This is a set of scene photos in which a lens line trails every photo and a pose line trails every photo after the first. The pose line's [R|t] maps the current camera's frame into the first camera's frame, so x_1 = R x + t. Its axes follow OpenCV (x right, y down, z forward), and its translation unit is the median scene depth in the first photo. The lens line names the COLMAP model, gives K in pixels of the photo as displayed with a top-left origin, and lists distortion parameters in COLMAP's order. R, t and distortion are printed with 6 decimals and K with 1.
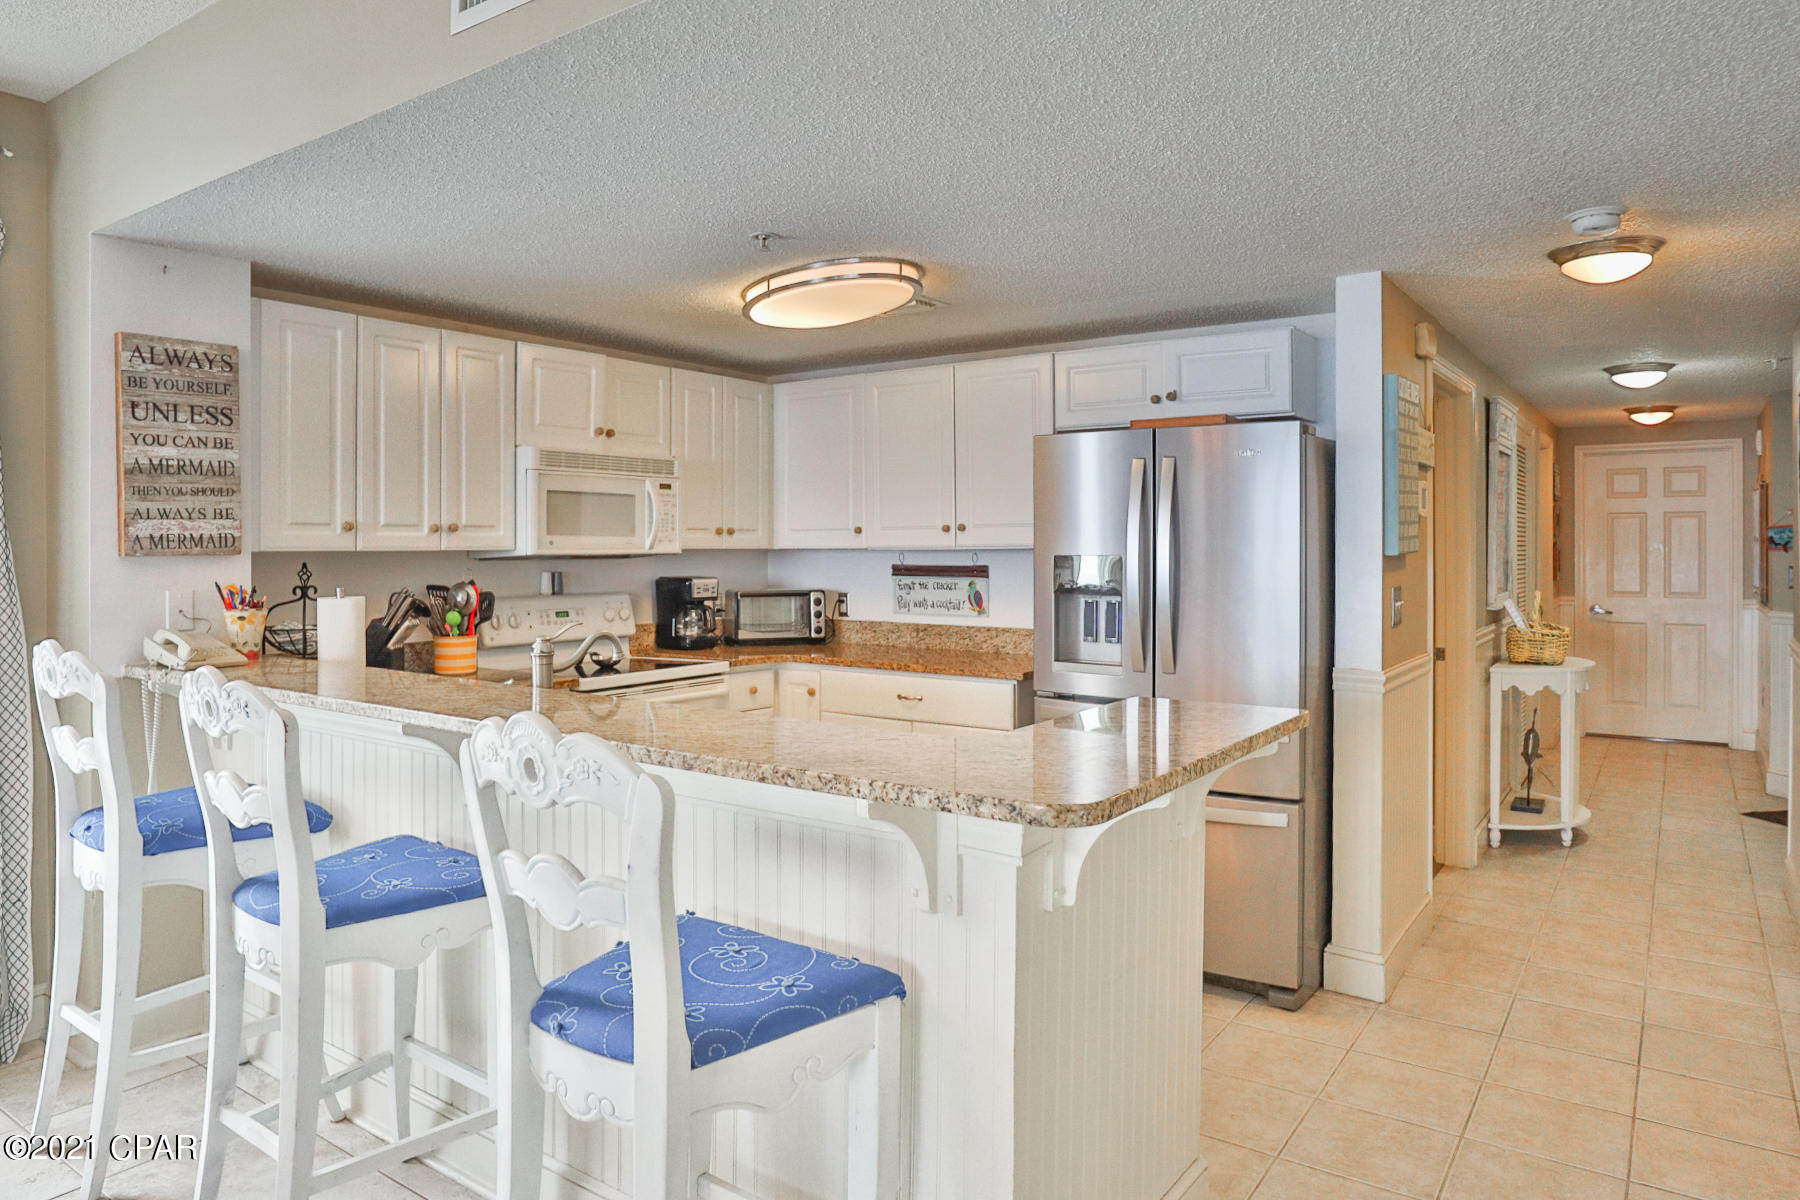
lens RADIAL K [[1156.7, 0, 892.2], [0, 1156.7, 544.4], [0, 0, 1]] dist [-0.021719, 0.006309]
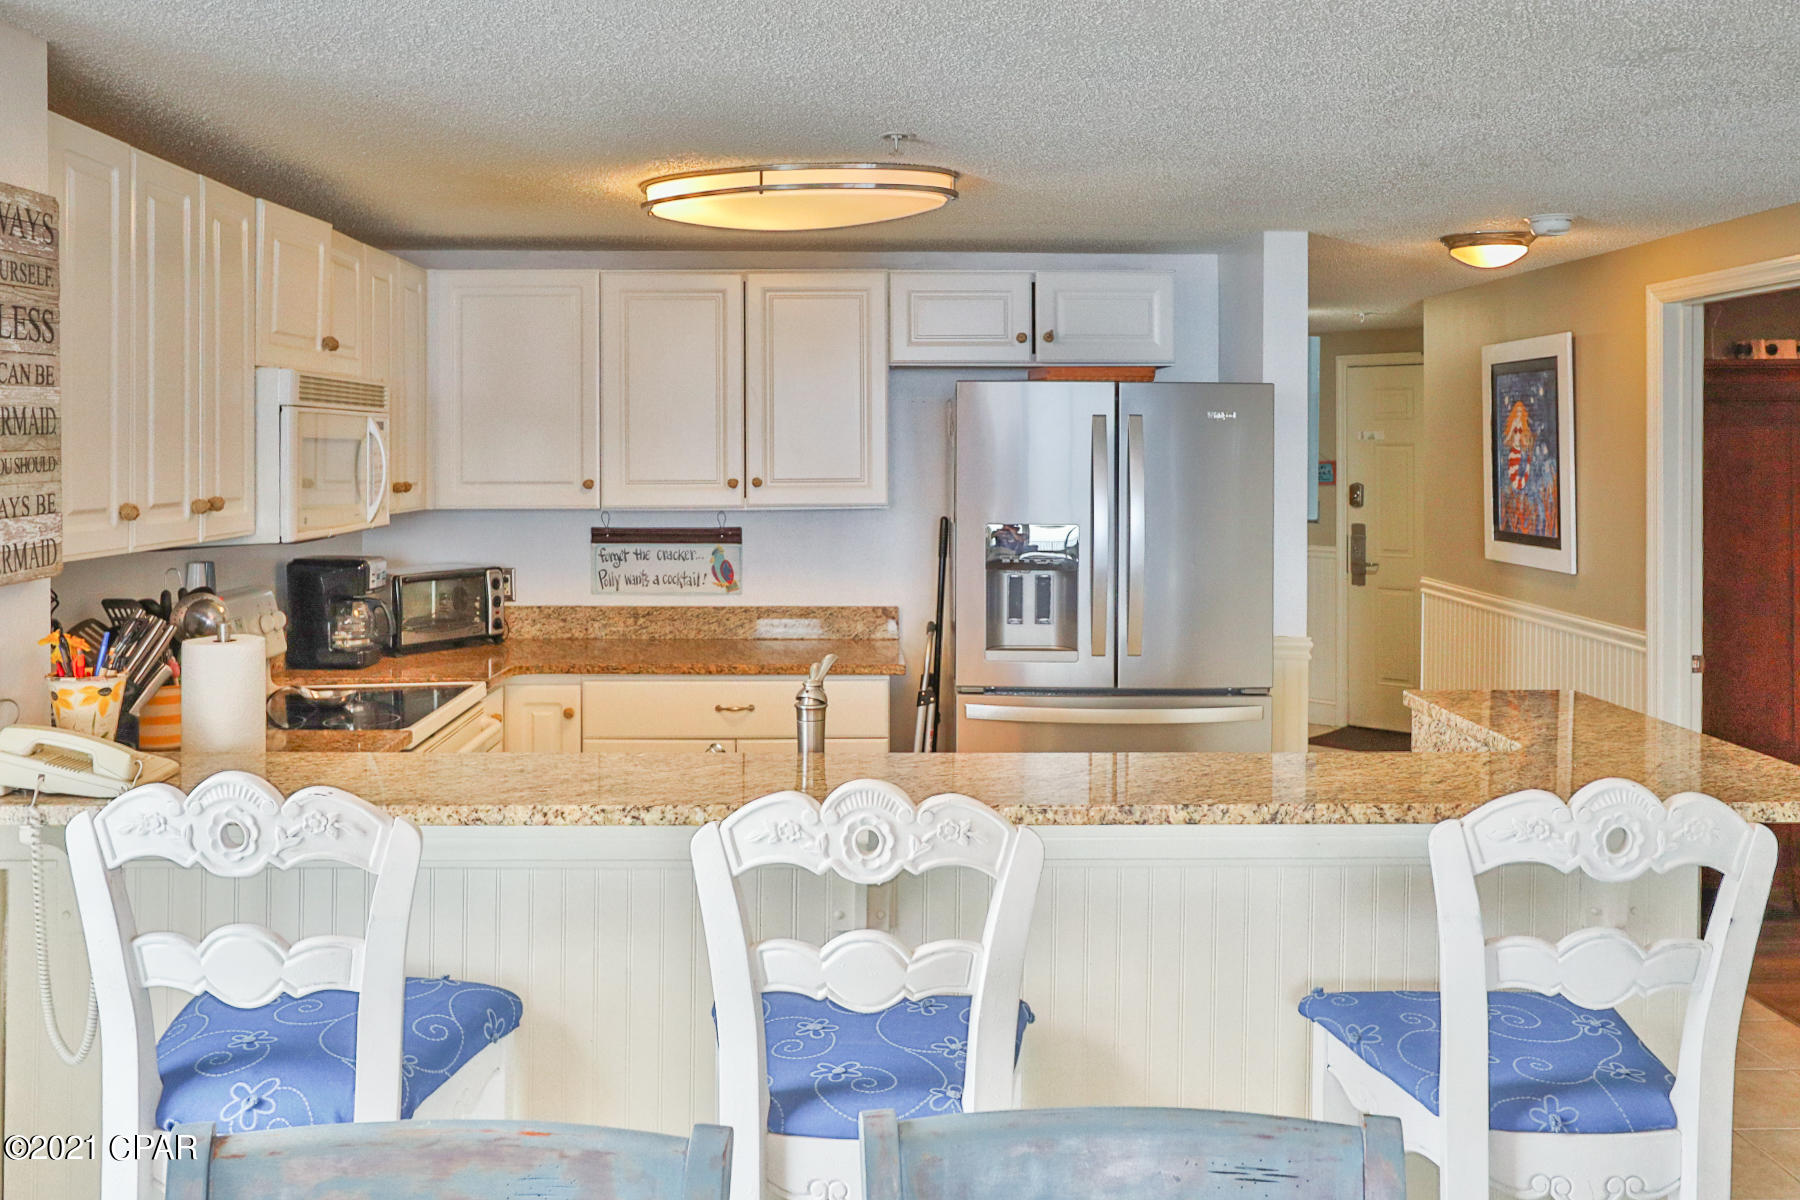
lens RADIAL K [[1543.6, 0, 903.2], [0, 1543.6, 453.6], [0, 0, 1]] dist [-0.000104, 0.001955]
pose [[0.794251, 0.000709, 0.607590, -0.467883], [-0.004148, 0.999982, 0.004255, -0.036839], [-0.607576, -0.005899, 0.794240, 0.110879]]
